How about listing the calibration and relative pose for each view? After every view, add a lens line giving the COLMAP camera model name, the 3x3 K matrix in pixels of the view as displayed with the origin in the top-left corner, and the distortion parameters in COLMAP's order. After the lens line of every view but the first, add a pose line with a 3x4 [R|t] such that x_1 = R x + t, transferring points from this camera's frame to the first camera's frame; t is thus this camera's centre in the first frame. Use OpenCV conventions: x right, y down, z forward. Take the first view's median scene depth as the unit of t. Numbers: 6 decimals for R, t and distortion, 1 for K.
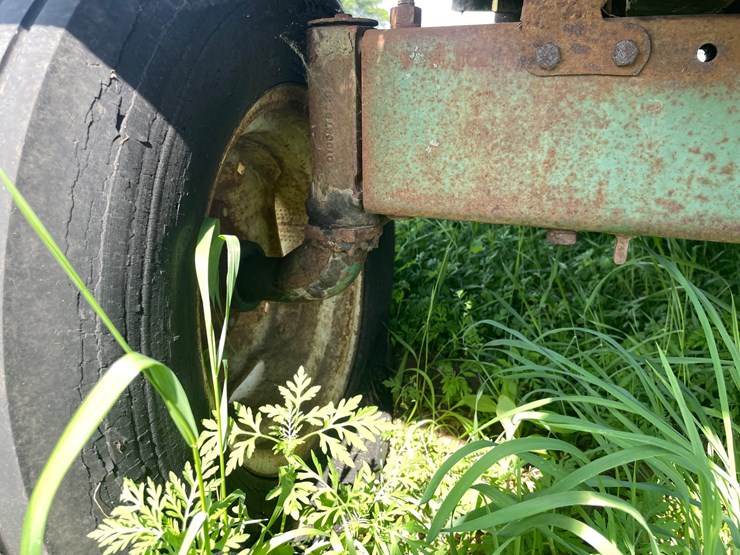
lens RADIAL K [[553.5, 0, 369.3], [0, 553.5, 274.8], [0, 0, 1]] dist [0.051675, -0.064736]
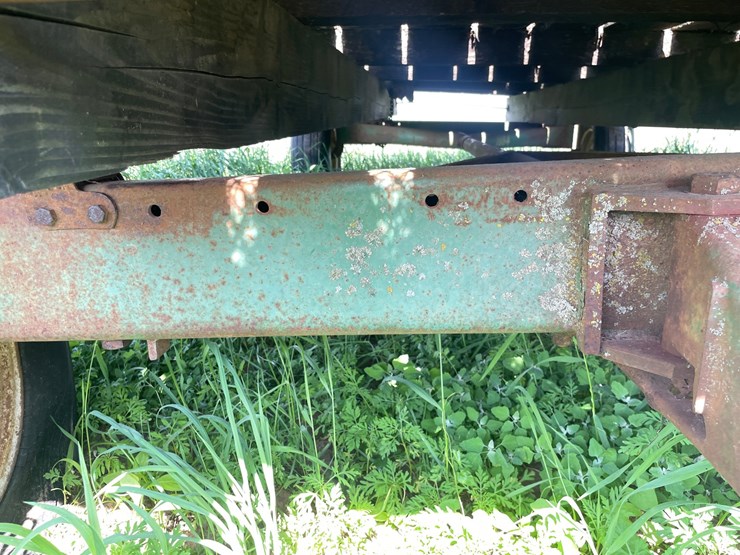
lens RADIAL K [[553.5, 0, 370.6], [0, 553.5, 280.1], [0, 0, 1]] dist [0.051675, -0.064736]
pose [[0.952612, -0.126935, 0.276438, 0.650942], [0.141994, 0.989246, -0.035071, -0.093928], [-0.269014, 0.072662, 0.960392, -0.424700]]
